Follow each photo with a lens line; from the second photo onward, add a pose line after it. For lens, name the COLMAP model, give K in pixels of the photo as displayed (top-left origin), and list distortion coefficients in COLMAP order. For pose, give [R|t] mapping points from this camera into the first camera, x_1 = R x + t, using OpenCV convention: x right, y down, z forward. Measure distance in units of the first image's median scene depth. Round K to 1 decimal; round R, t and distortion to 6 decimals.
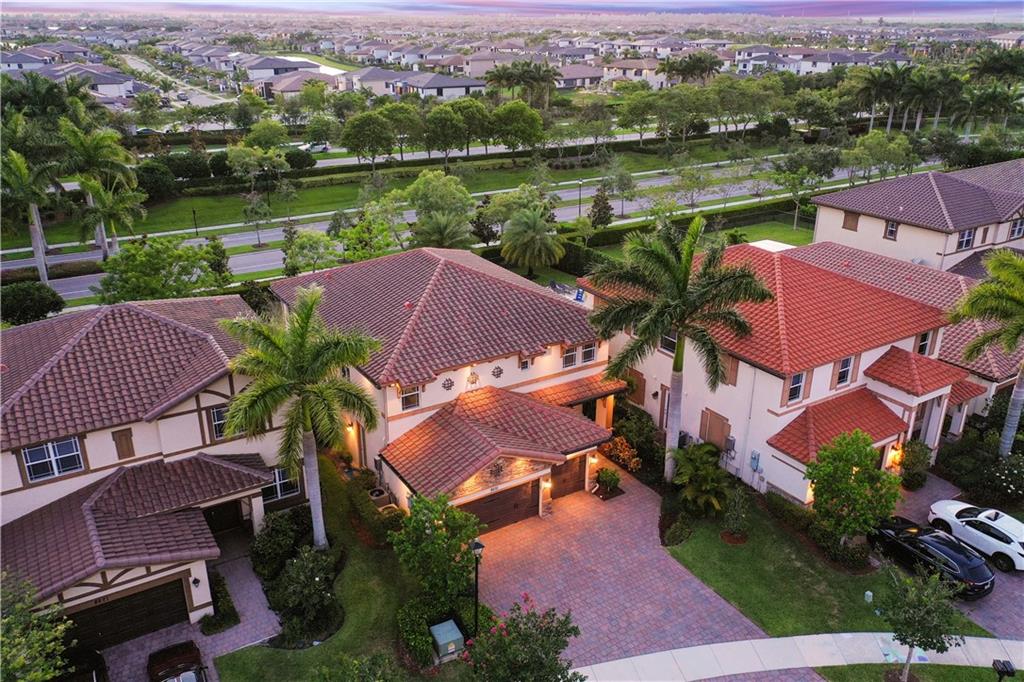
lens RADIAL K [[803.5, 0, 512.0], [0, 803.5, 341.0], [0, 0, 1]] dist [-0.010459, -0.006294]
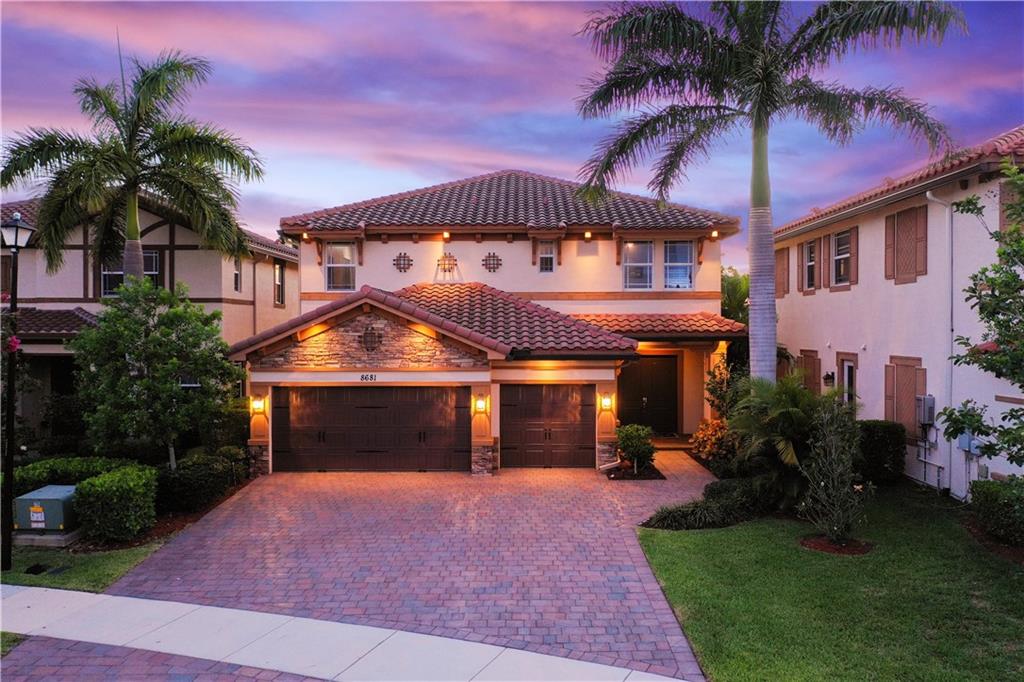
lens RADIAL K [[804.8, 0, 512.0], [0, 804.8, 341.0], [0, 0, 1]] dist [0.000423, -0.001828]
pose [[0.837342, 0.000447, -0.546679, 0.368641], [-0.198740, 0.931827, -0.303646, 0.309283], [0.509274, 0.362902, 0.780347, 0.595149]]
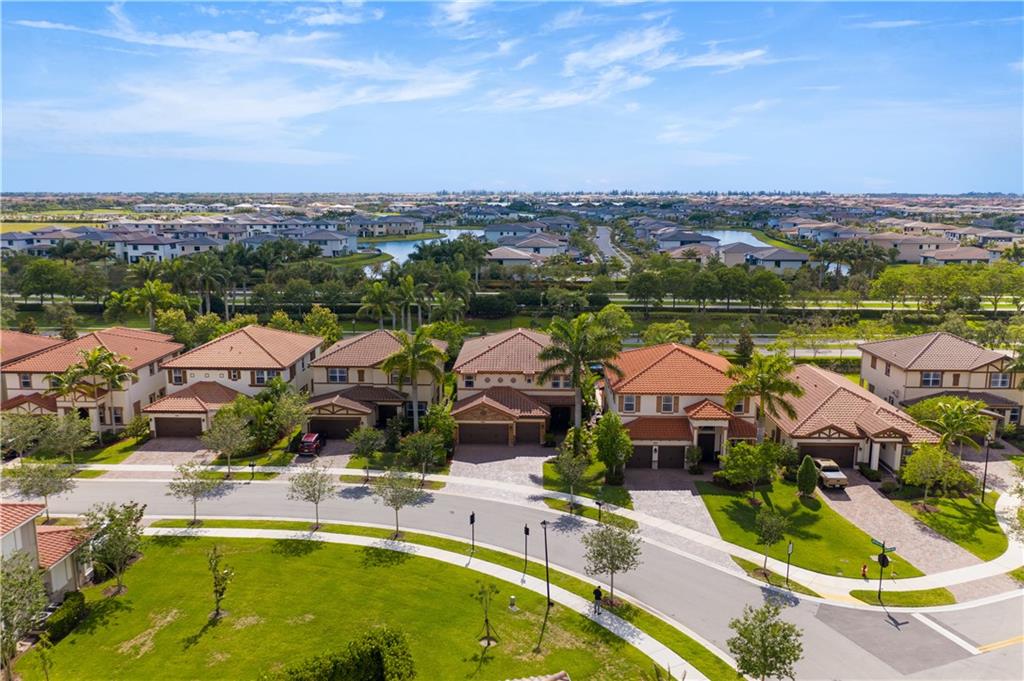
lens RADIAL K [[806.7, 0, 512.0], [0, 806.7, 340.5], [0, 0, 1]] dist [0.001876, 0.002699]
pose [[0.829306, 0.099542, -0.549857, 1.267068], [-0.208675, 0.967986, -0.139491, 0.260246], [0.518369, 0.230422, 0.823529, -0.882363]]
